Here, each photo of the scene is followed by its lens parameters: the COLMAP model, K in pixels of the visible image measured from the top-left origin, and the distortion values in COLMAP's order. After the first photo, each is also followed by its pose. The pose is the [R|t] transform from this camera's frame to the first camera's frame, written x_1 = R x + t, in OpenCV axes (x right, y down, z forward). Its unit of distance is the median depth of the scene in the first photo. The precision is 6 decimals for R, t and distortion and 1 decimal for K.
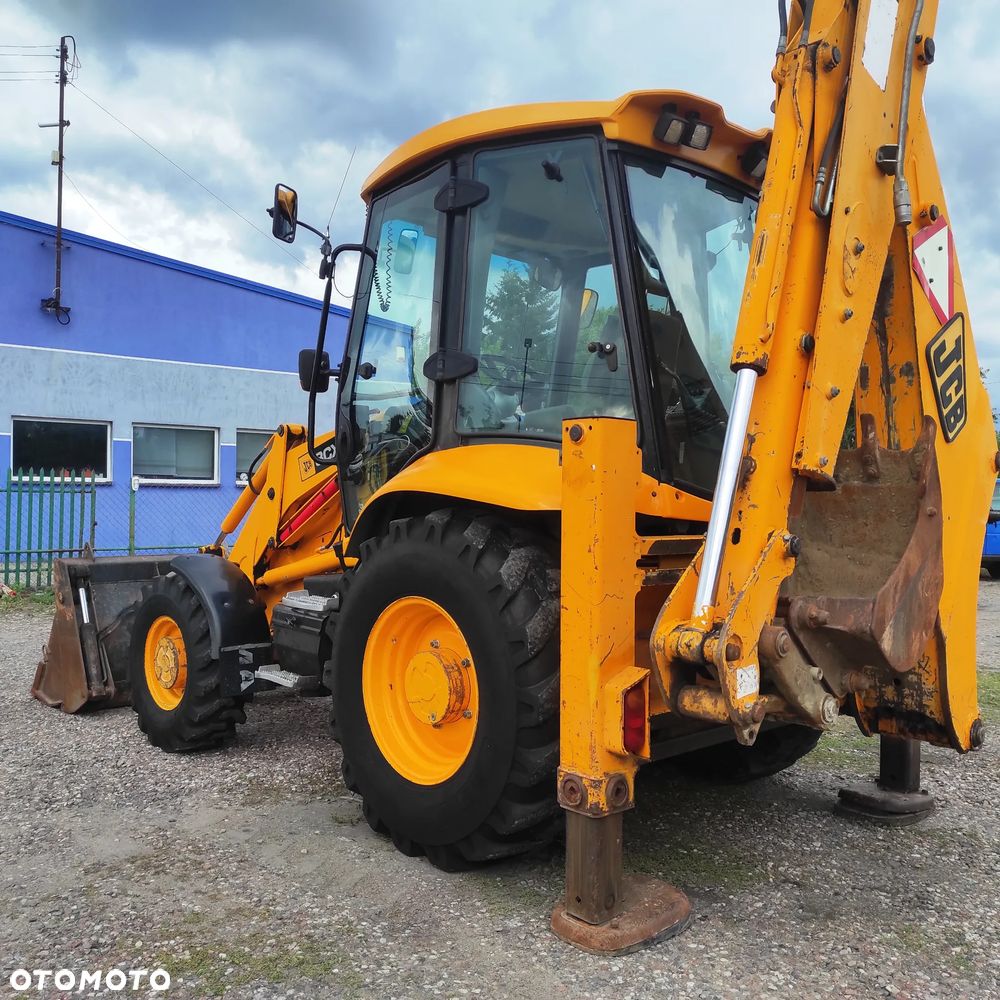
lens RADIAL K [[982.8, 0, 502.8], [0, 982.8, 498.3], [0, 0, 1]] dist [0.076805, -0.089429]
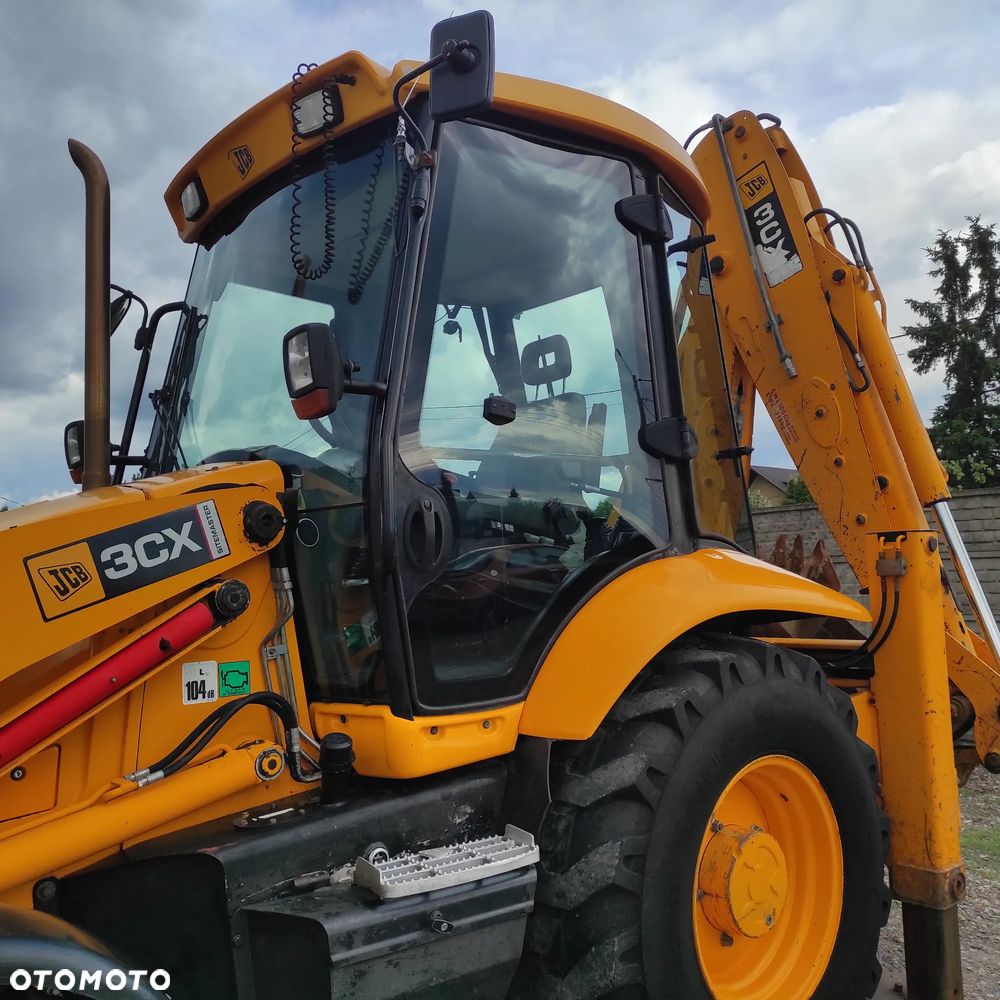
lens RADIAL K [[982.8, 0, 502.8], [0, 982.8, 498.3], [0, 0, 1]] dist [0.076805, -0.089429]
pose [[0.030827, 0.071385, 0.996972, -0.846524], [0.034687, 0.996769, -0.072443, -0.043907], [-0.998923, 0.036815, 0.028251, 1.180028]]
